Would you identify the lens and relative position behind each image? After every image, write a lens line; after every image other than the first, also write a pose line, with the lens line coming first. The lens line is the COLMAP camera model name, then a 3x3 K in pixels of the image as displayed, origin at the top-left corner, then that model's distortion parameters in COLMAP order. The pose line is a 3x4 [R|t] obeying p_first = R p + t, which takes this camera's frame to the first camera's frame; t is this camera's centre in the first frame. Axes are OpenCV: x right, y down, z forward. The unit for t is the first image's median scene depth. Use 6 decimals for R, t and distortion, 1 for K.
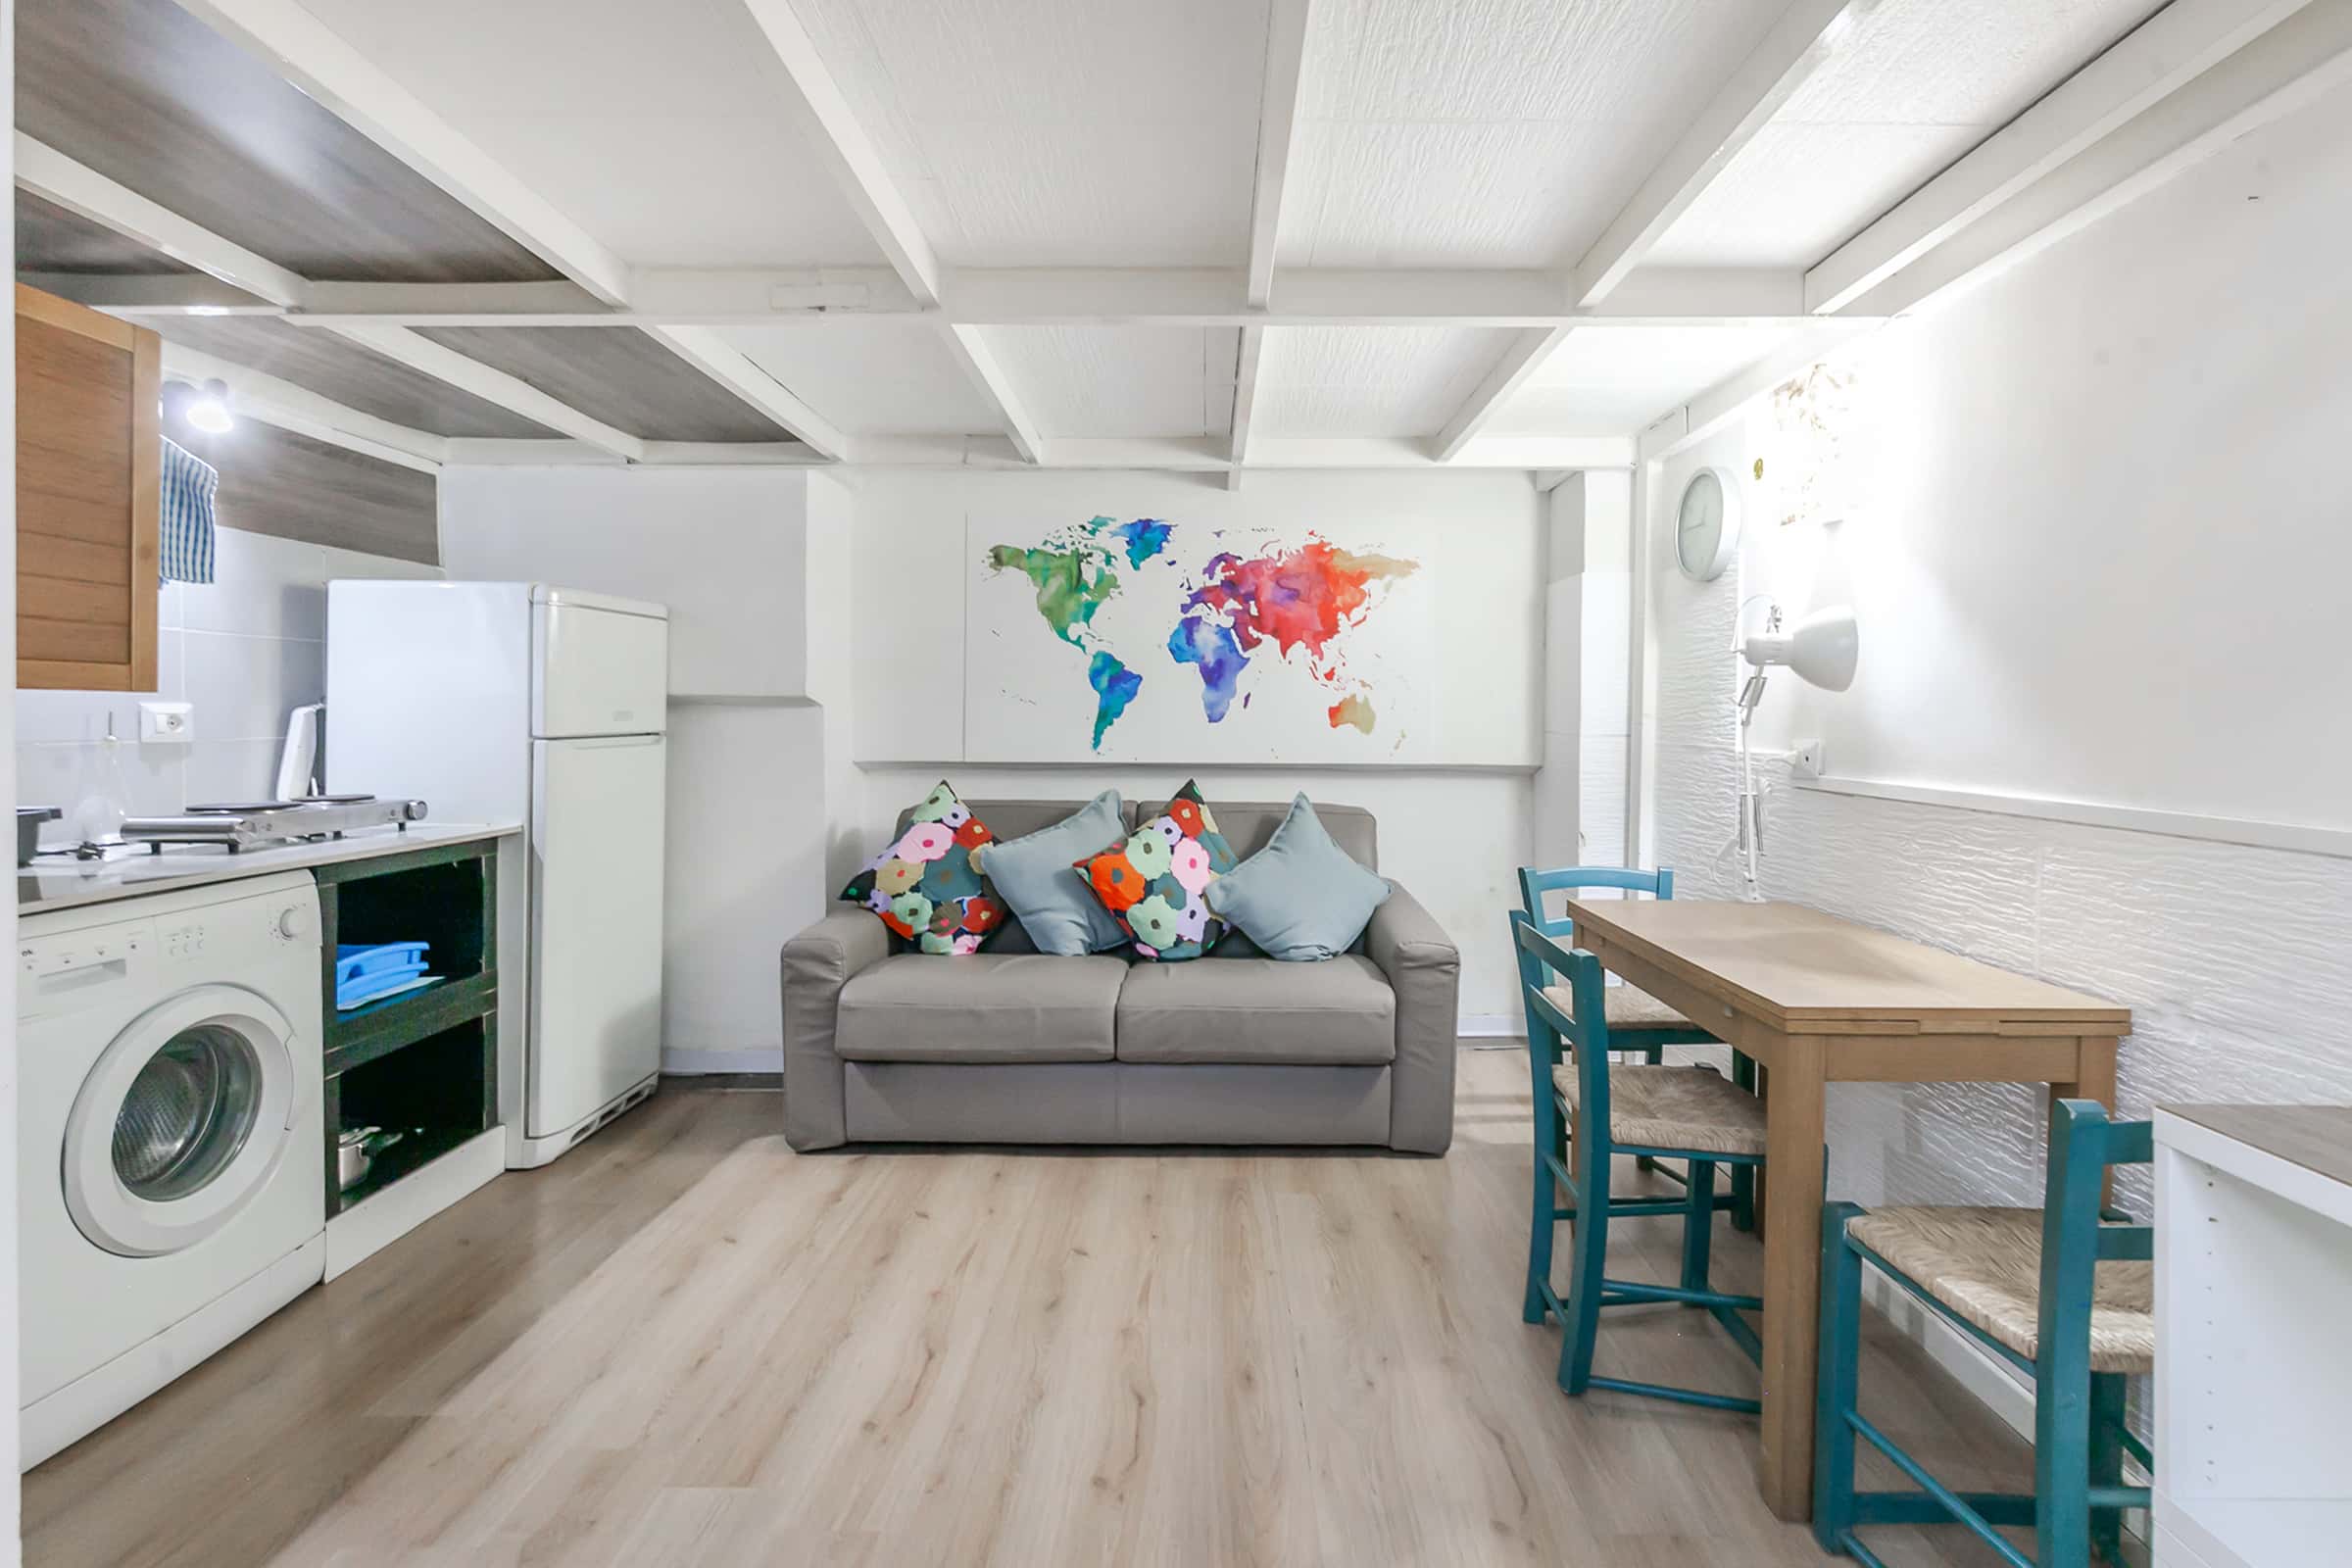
lens RADIAL K [[1129.1, 0, 1145.4], [0, 1129.1, 748.9], [0, 0, 1]] dist [0.004137, -0.000519]
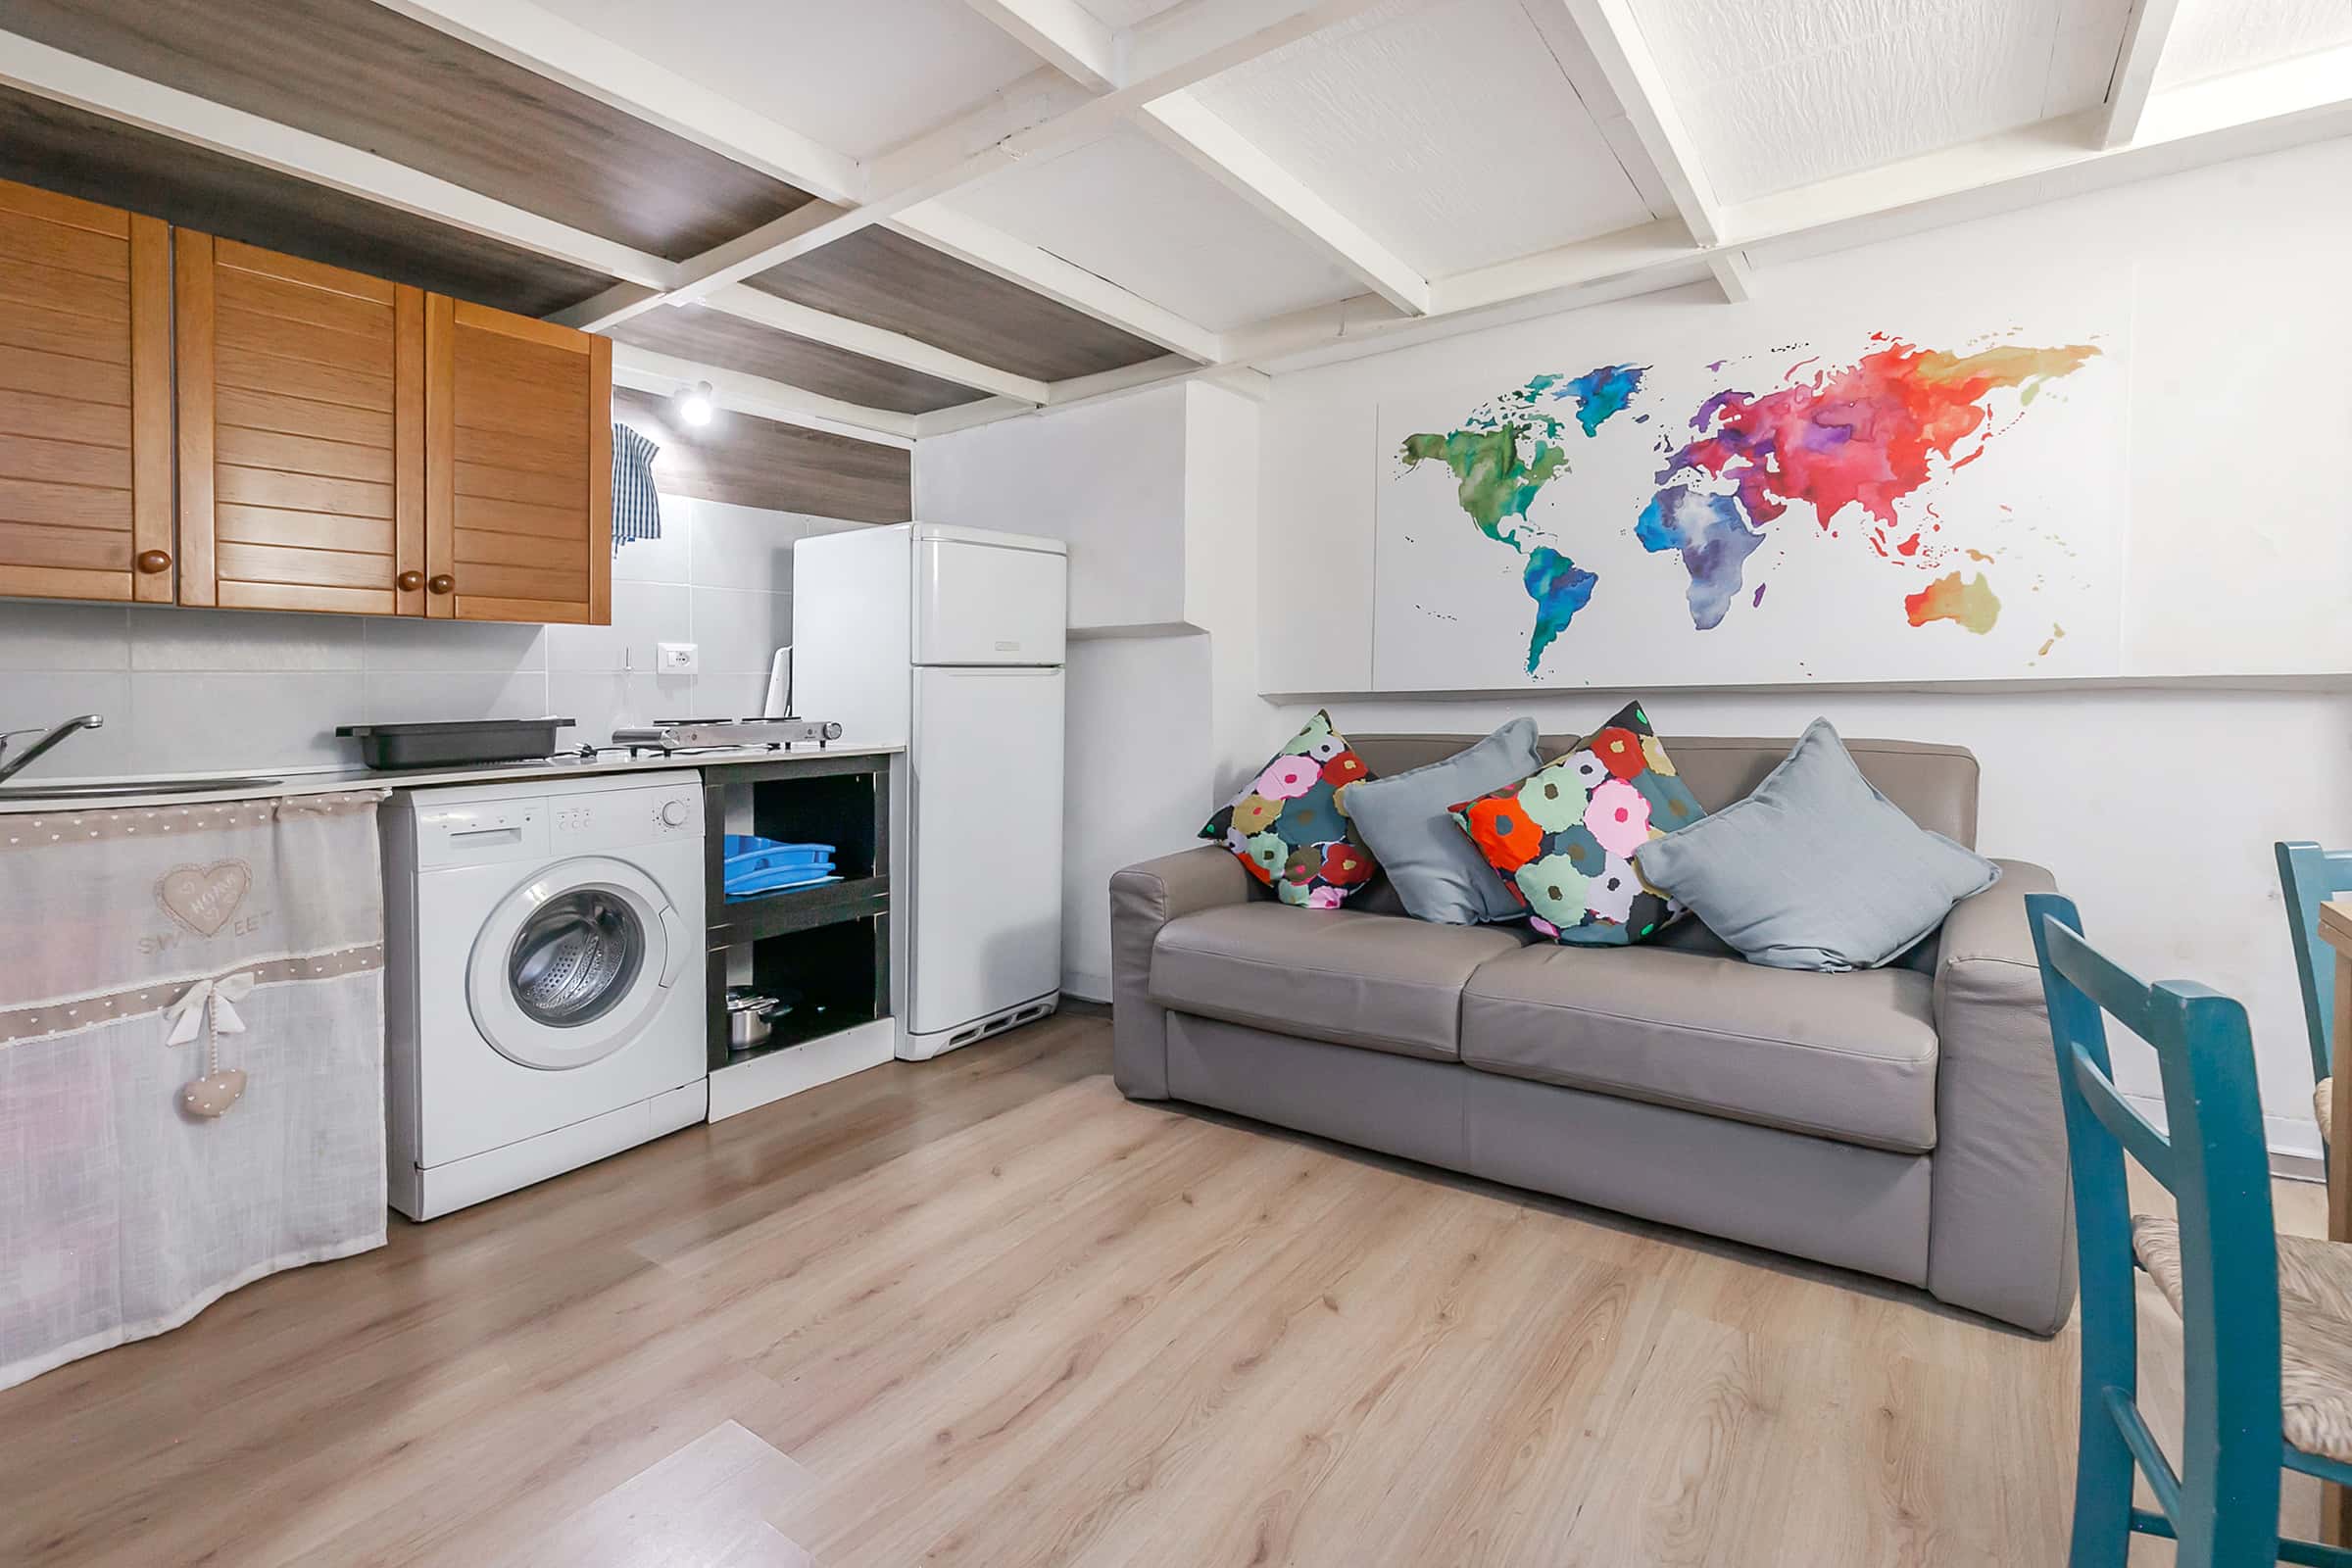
lens RADIAL K [[1039.3, 0, 1119.7], [0, 1039.3, 751.0], [0, 0, 1]] dist [0.001632, -0.000335]
pose [[0.801866, 0.007460, -0.597457, 0.184555], [0.003270, 0.999852, 0.016874, 0.048883], [0.597495, -0.015485, 0.801723, 0.278755]]
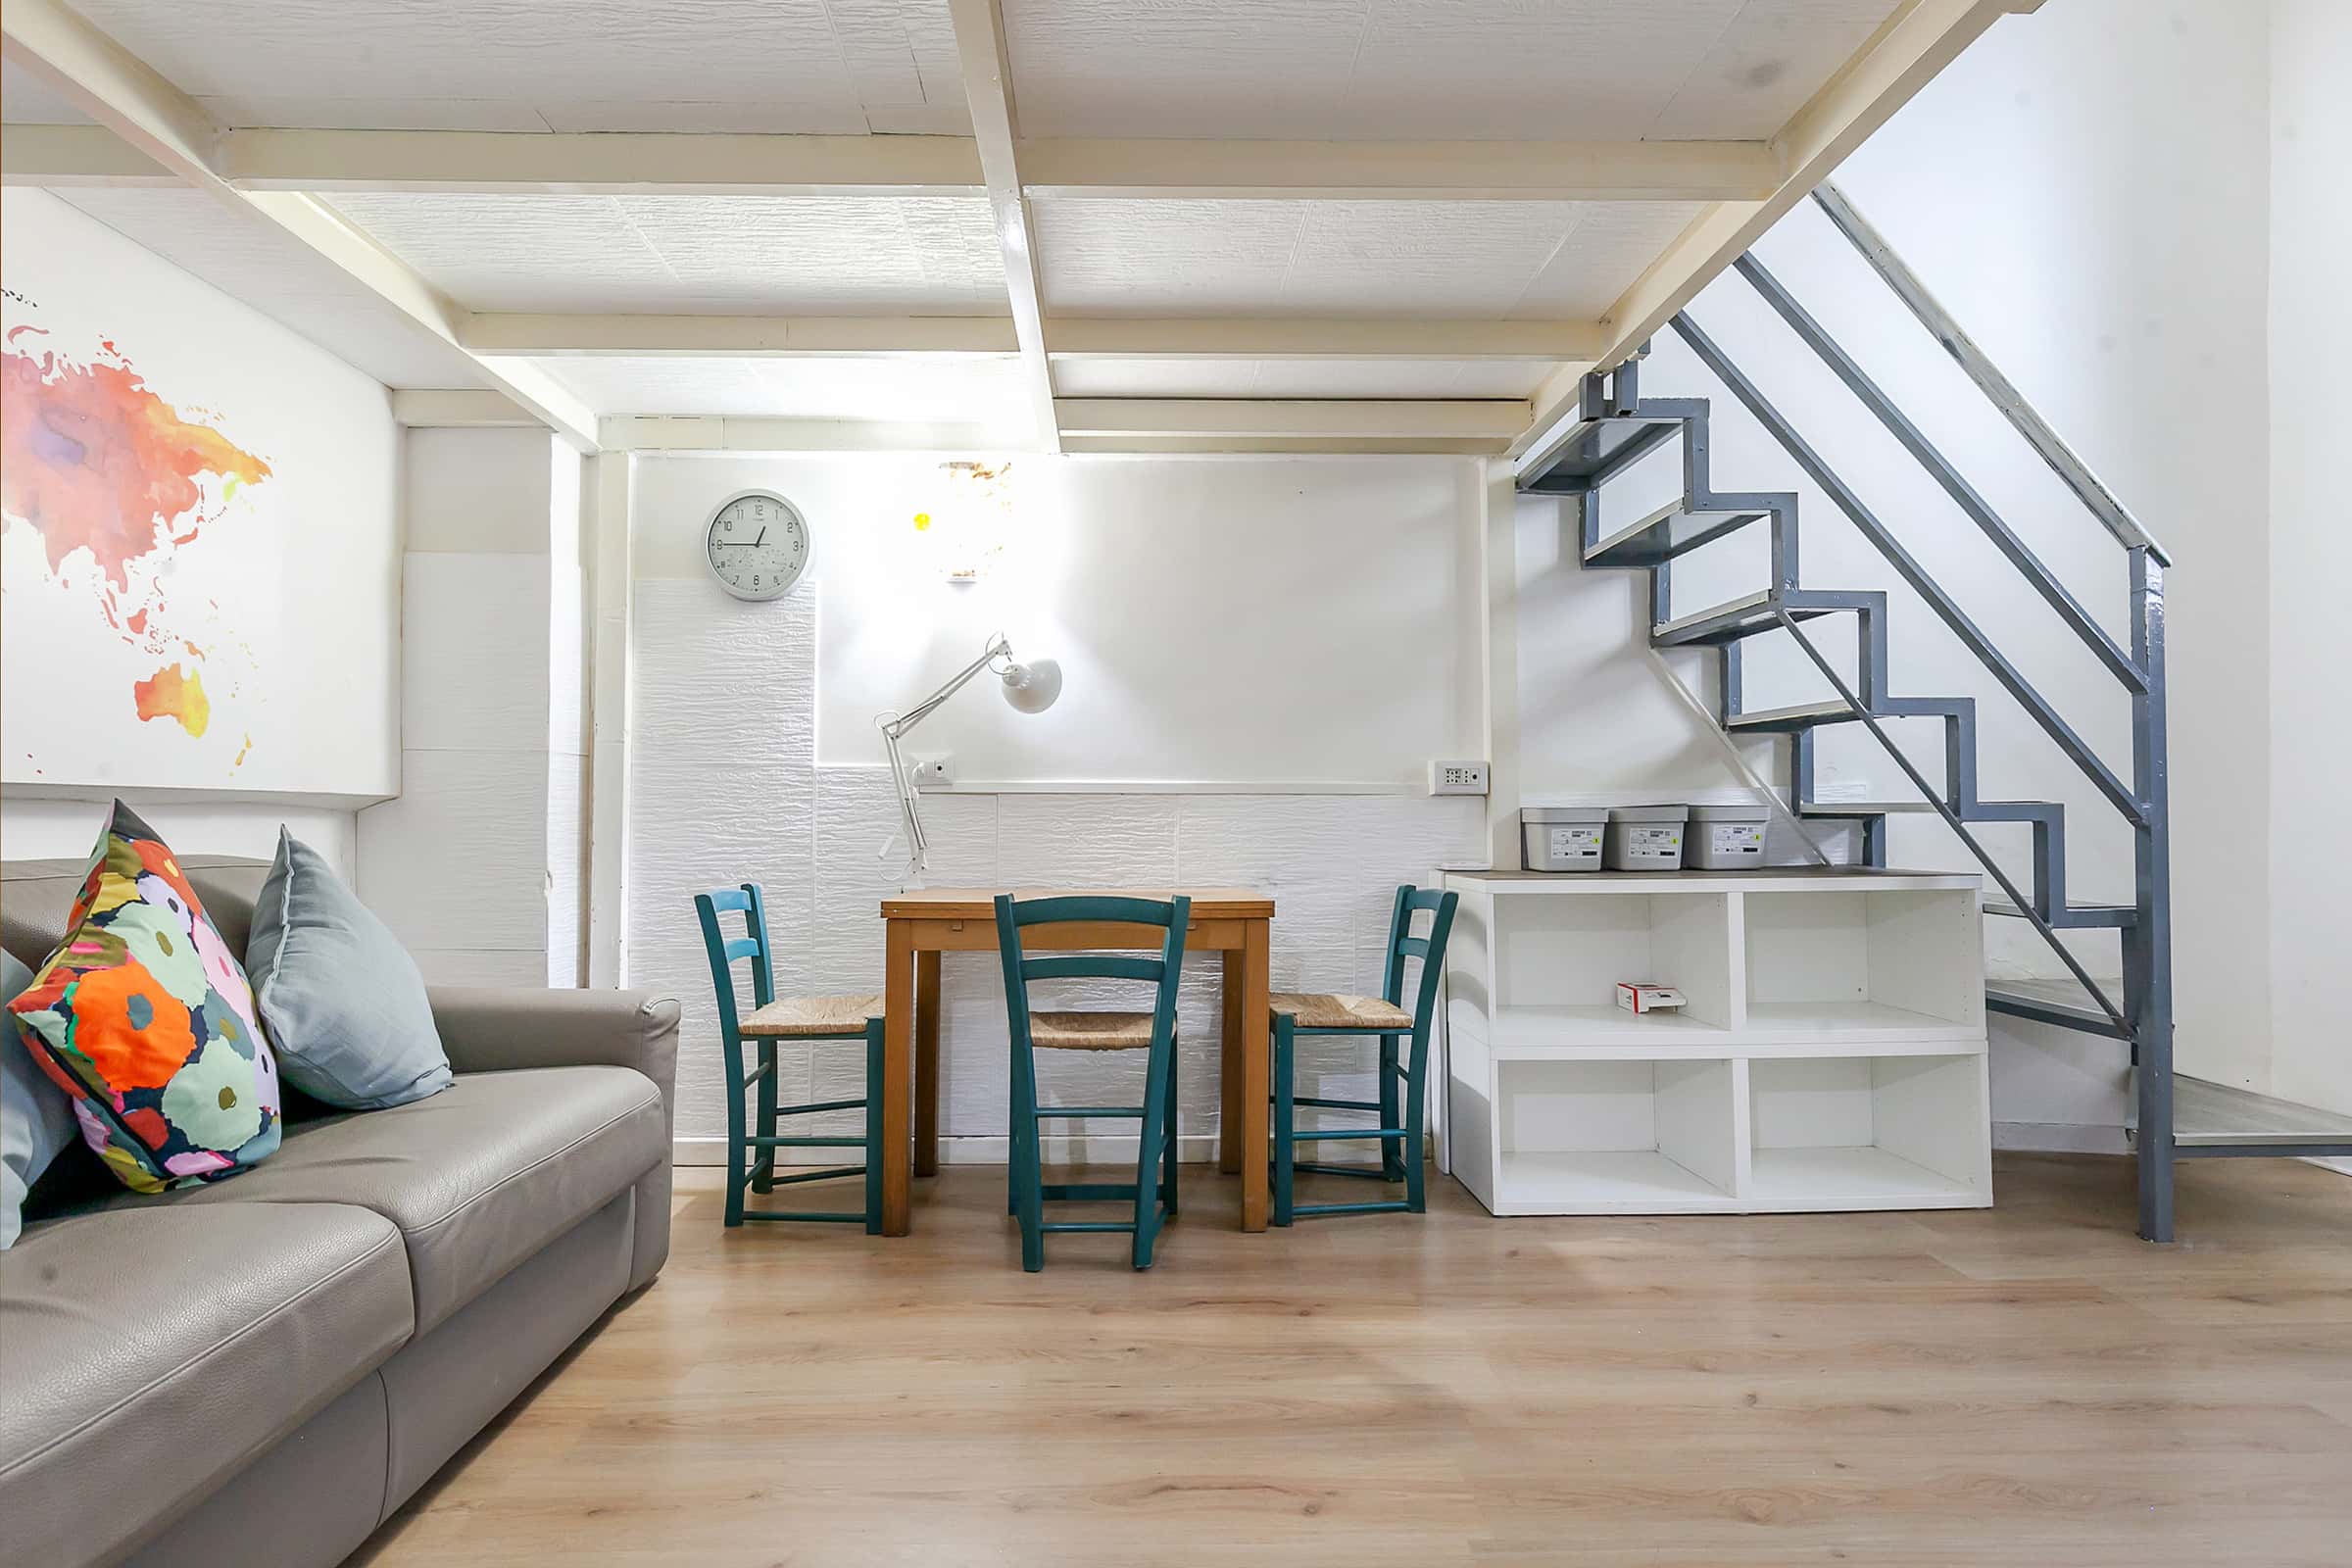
lens RADIAL K [[1075.5, 0, 1234.8], [0, 1075.5, 840.4], [0, 0, 1]] dist [0.003762, 0.000608]
pose [[-0.108499, -0.024213, 0.993802, -0.482183], [0.036375, 0.998937, 0.028310, 0.050894], [-0.993431, 0.039221, -0.107503, 0.629614]]
